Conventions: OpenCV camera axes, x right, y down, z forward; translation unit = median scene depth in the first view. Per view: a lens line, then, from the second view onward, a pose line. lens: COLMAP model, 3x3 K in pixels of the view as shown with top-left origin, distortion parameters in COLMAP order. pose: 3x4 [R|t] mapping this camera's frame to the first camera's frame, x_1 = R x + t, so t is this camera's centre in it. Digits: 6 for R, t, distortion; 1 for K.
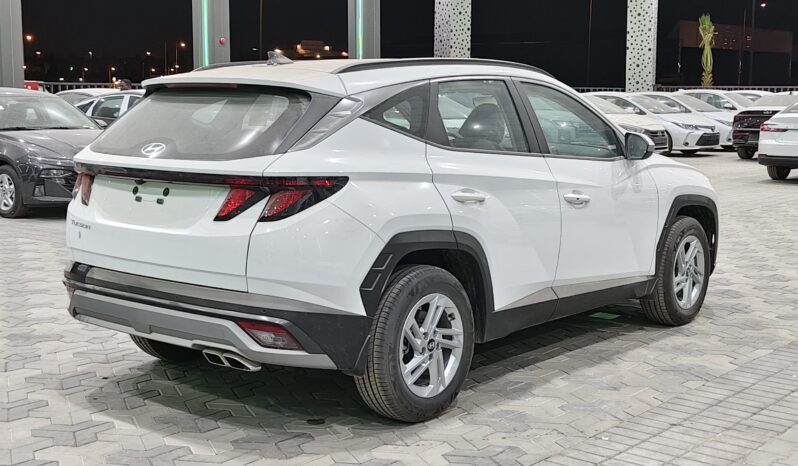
lens RADIAL K [[1094.4, 0, 397.1], [0, 1094.4, 228.5], [0, 0, 1]] dist [0.048927, 0.000000]
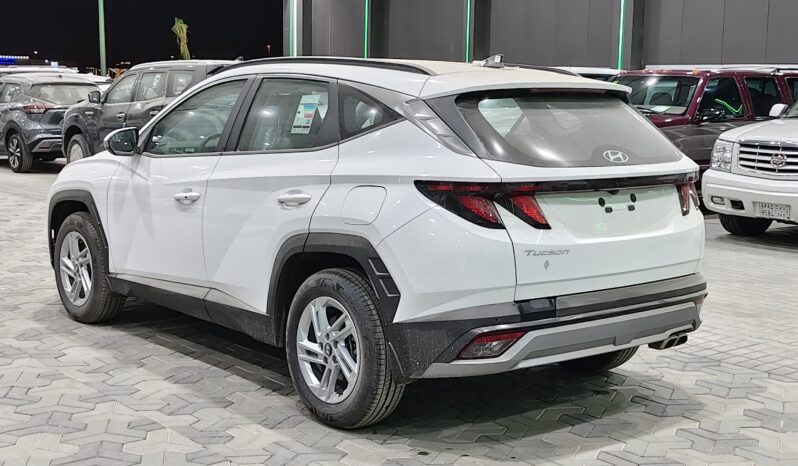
lens RADIAL K [[1094.4, 0, 397.3], [0, 1094.4, 235.1], [0, 0, 1]] dist [0.048927, 0.000000]
pose [[0.168785, -0.130138, 0.977024, -1.160190], [0.105940, 0.987898, 0.113285, -0.128347], [-0.979943, 0.084386, 0.180529, 0.971911]]
